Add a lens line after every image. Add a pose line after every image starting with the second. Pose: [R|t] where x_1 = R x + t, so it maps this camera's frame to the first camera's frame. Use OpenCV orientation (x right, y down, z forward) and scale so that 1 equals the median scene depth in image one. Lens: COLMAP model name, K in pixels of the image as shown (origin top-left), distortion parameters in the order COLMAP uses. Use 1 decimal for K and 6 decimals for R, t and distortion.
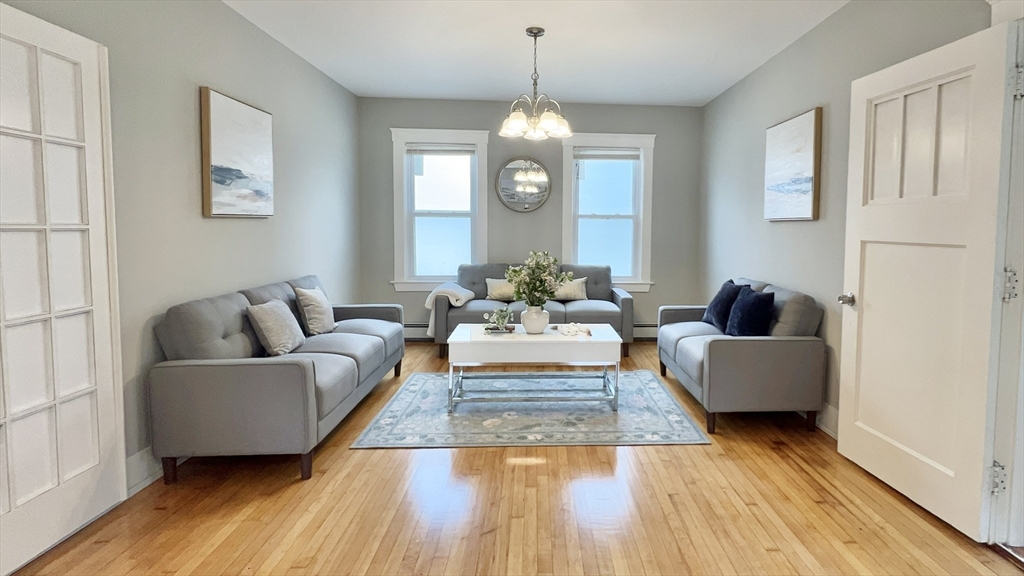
lens RADIAL K [[517.8, 0, 557.6], [0, 517.8, 257.7], [0, 0, 1]] dist [0.000645, 0.001148]
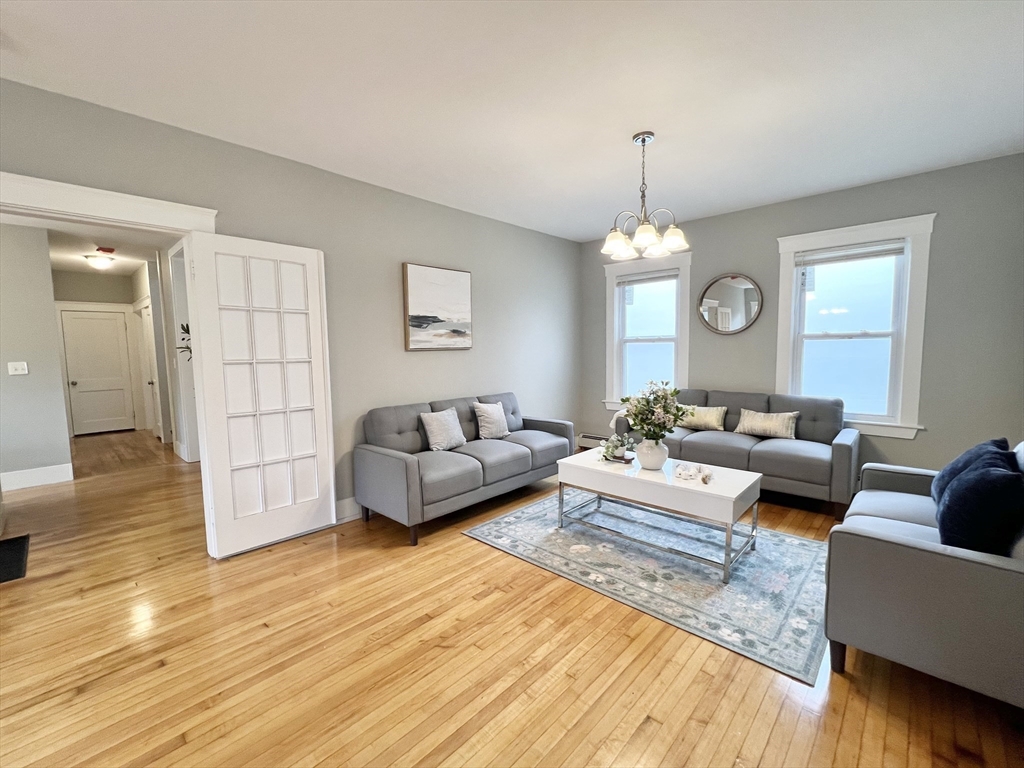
lens RADIAL K [[431.6, 0, 506.5], [0, 431.6, 387.1], [0, 0, 1]] dist [-0.004860, 0.000112]
pose [[0.685682, 0.043800, -0.726583, 0.388794], [-0.023843, 0.999004, 0.037721, -0.025966], [0.727511, -0.008541, 0.686043, 0.334191]]
